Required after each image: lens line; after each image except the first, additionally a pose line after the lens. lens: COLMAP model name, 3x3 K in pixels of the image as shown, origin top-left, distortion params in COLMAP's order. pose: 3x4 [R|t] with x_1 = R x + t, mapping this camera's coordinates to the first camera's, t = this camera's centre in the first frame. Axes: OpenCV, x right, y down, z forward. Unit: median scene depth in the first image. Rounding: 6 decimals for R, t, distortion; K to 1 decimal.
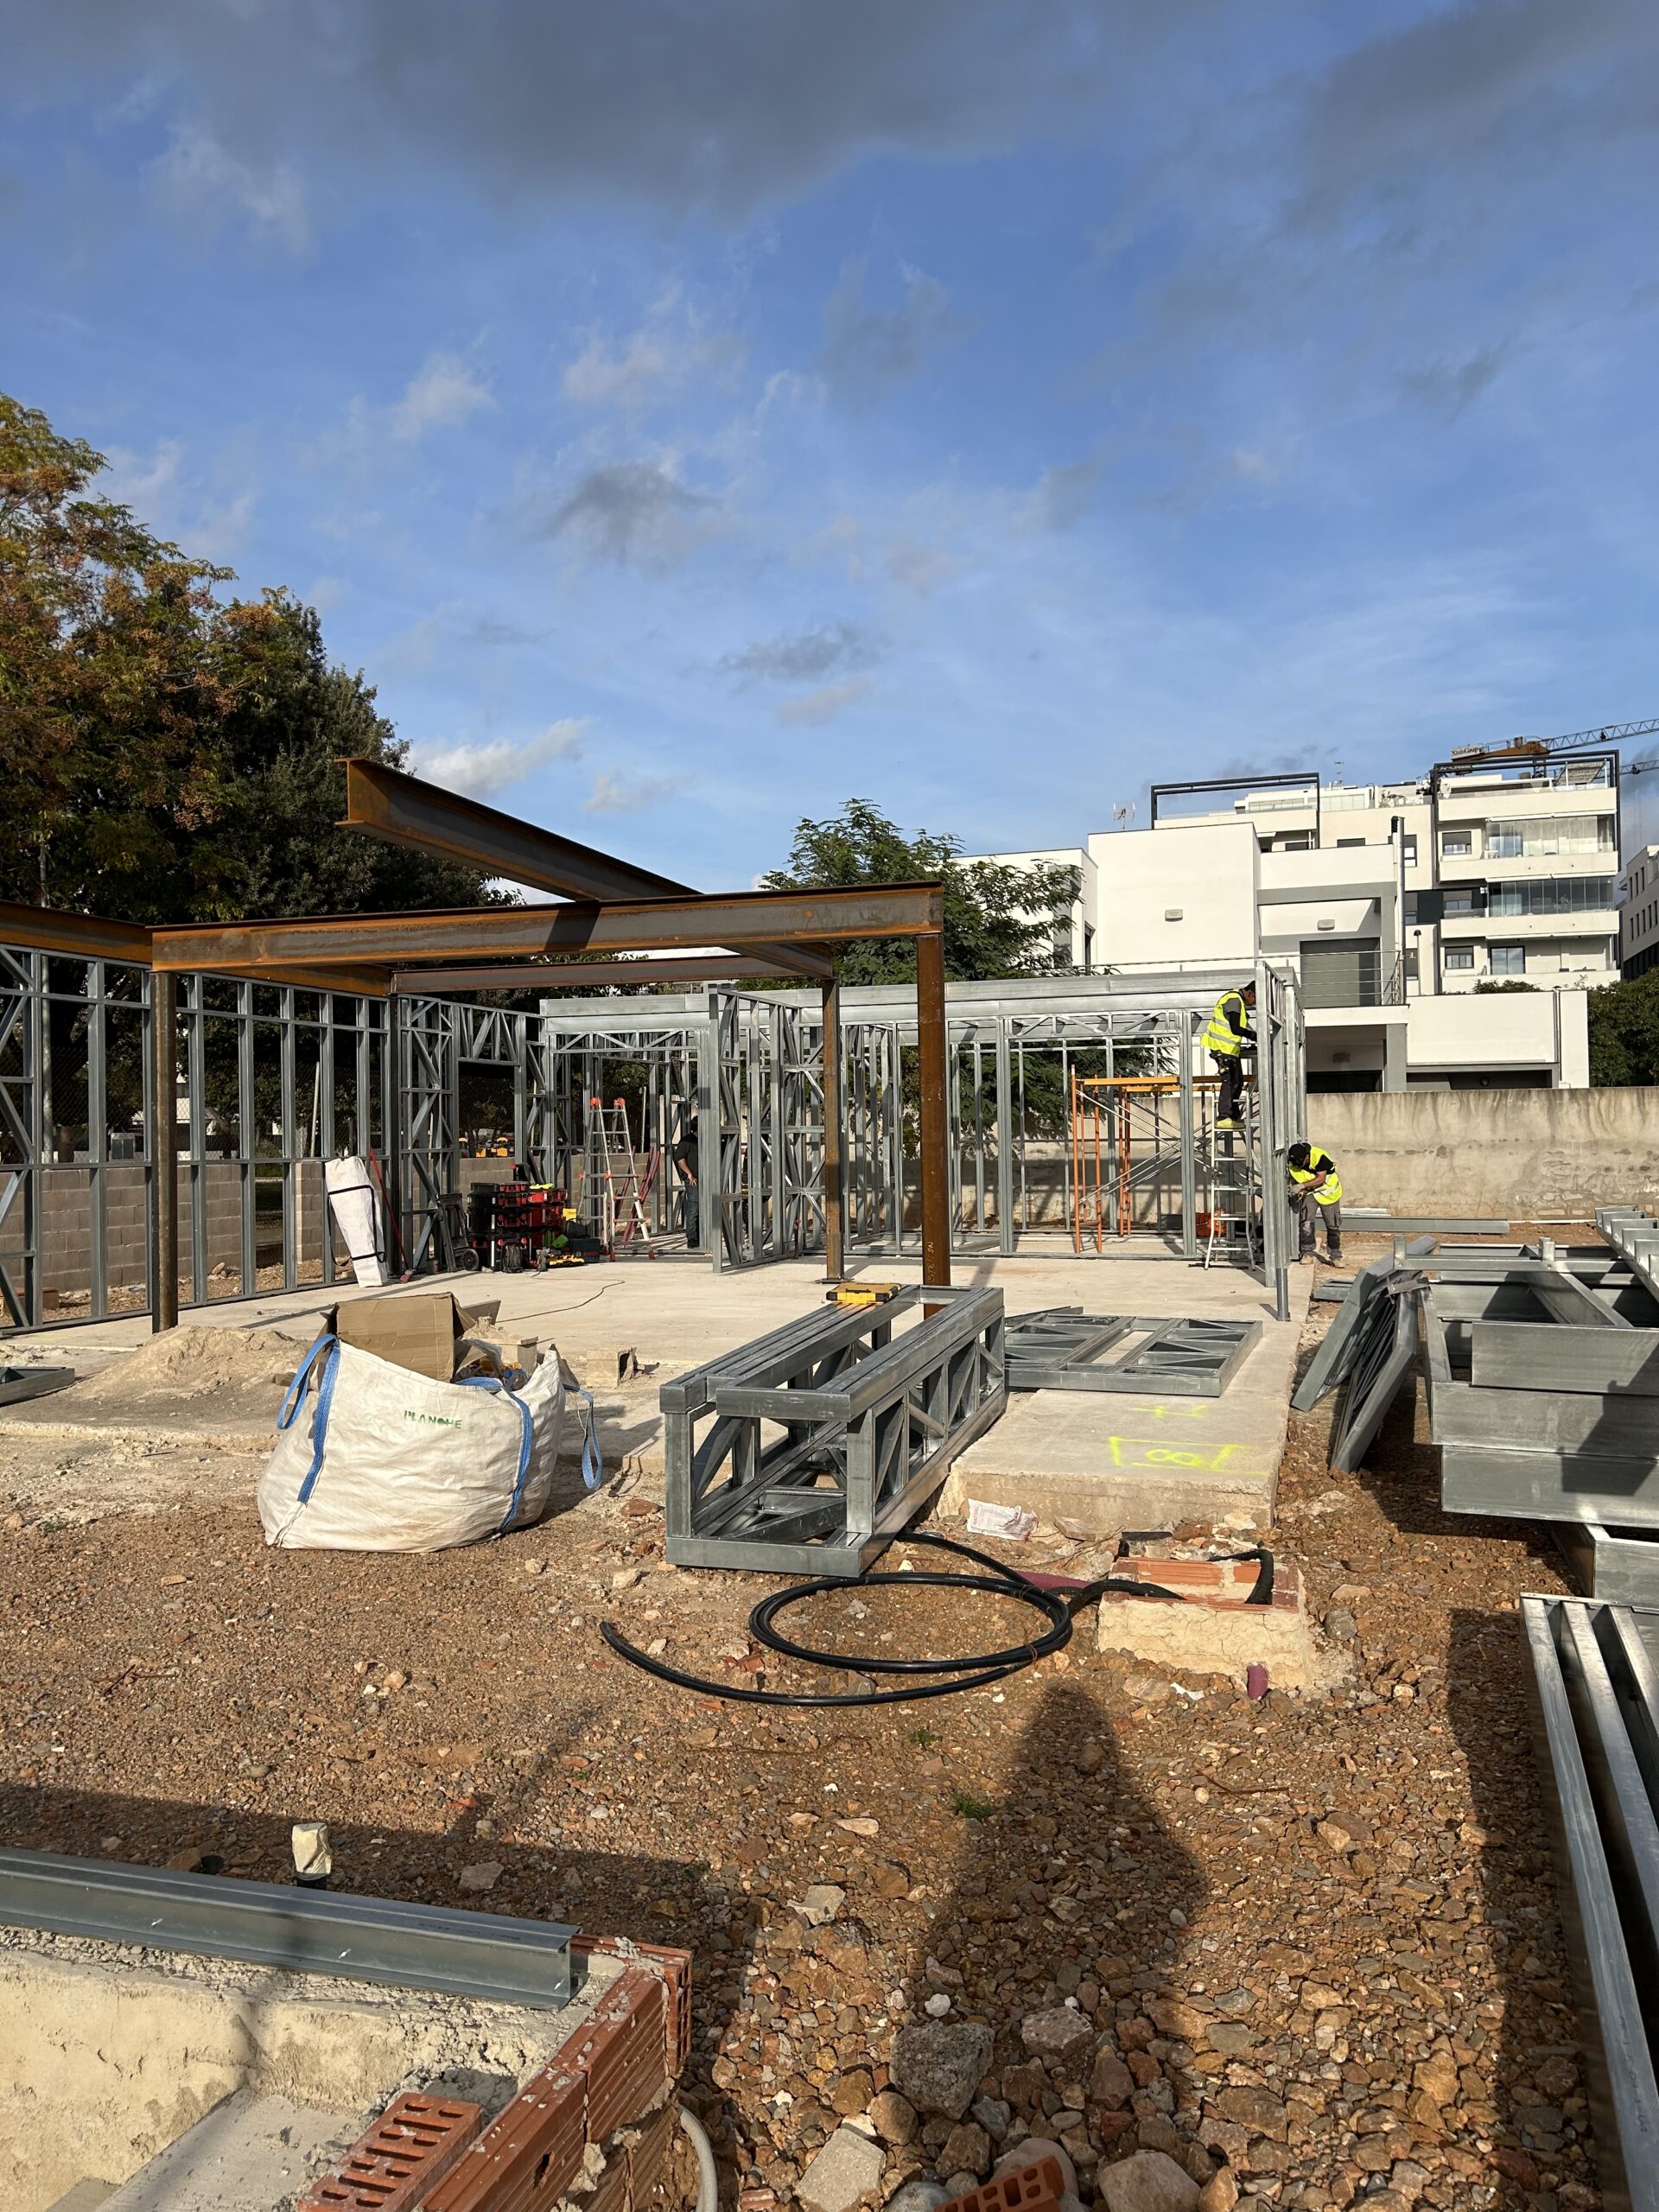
lens RADIAL K [[1638.8, 0, 829.5], [0, 1638.8, 1106.0], [0, 0, 1]] dist [0.073521, -0.226839]
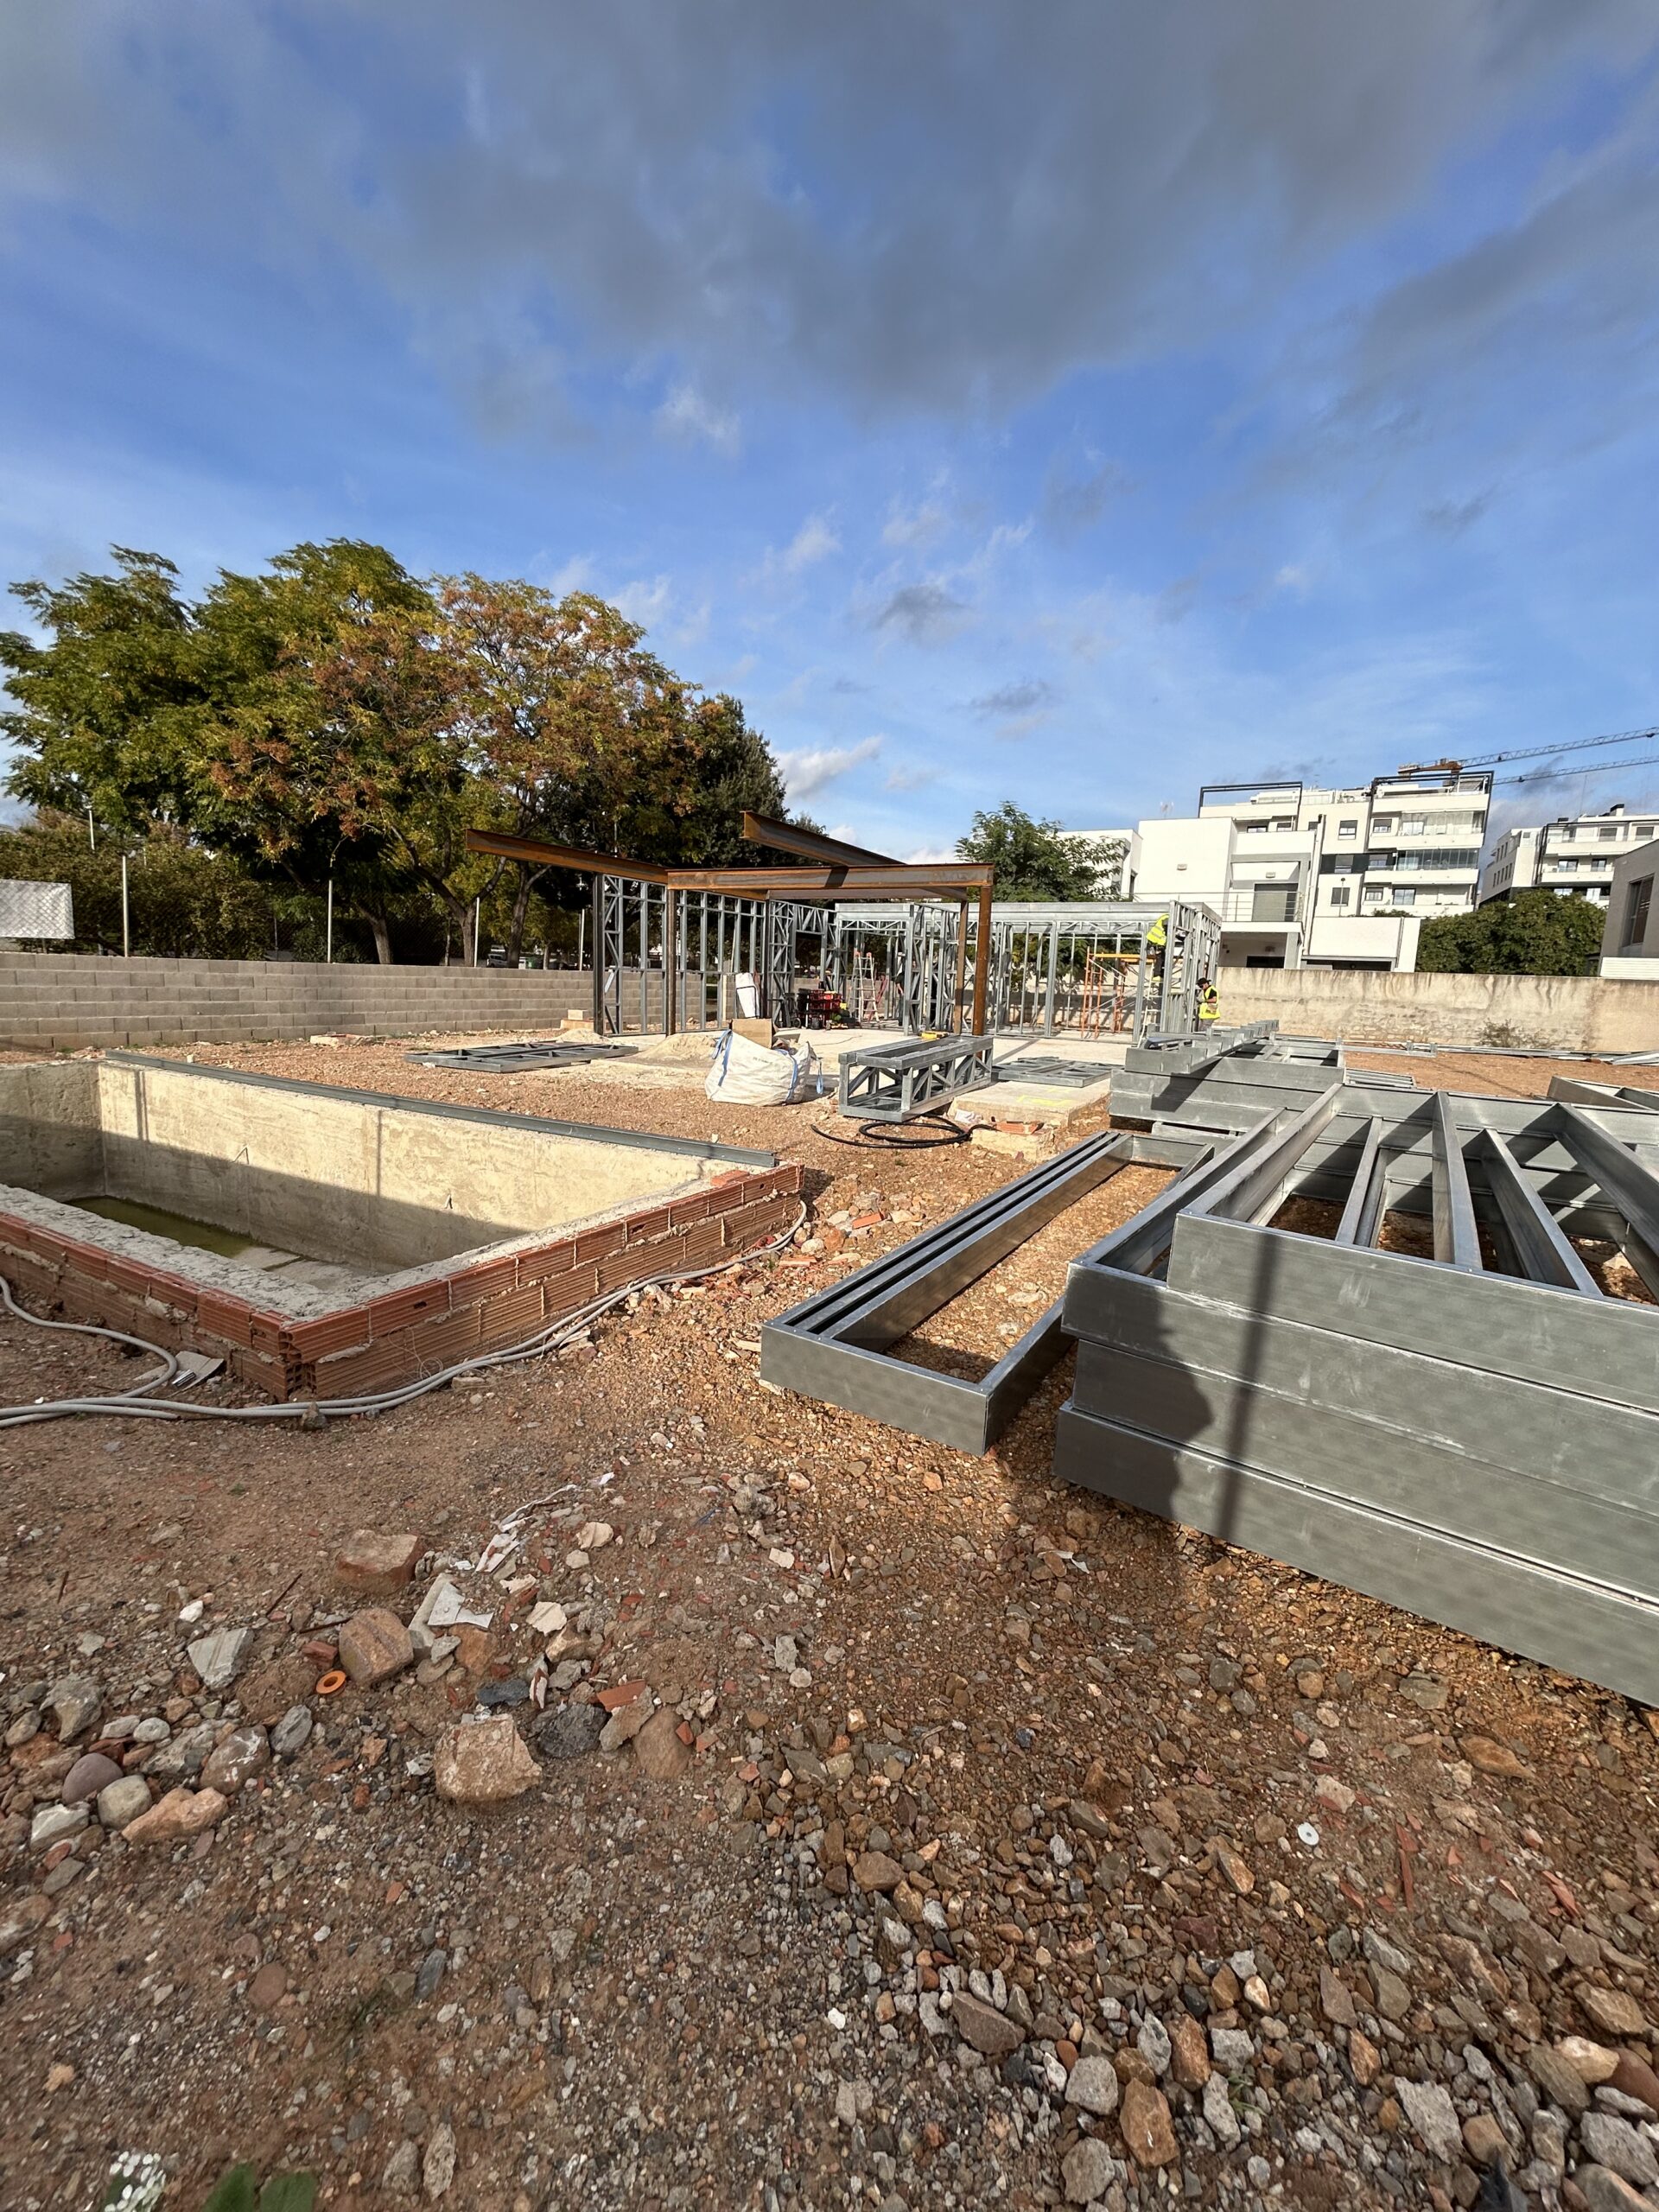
lens RADIAL K [[881.8, 0, 829.5], [0, 881.8, 1106.0], [0, 0, 1]] dist [-0.001547, -0.000093]
pose [[0.979213, 0.080152, -0.186328, 0.043501], [-0.048516, 0.984502, 0.168532, 0.000755], [0.196949, -0.155988, 0.967925, -0.126292]]
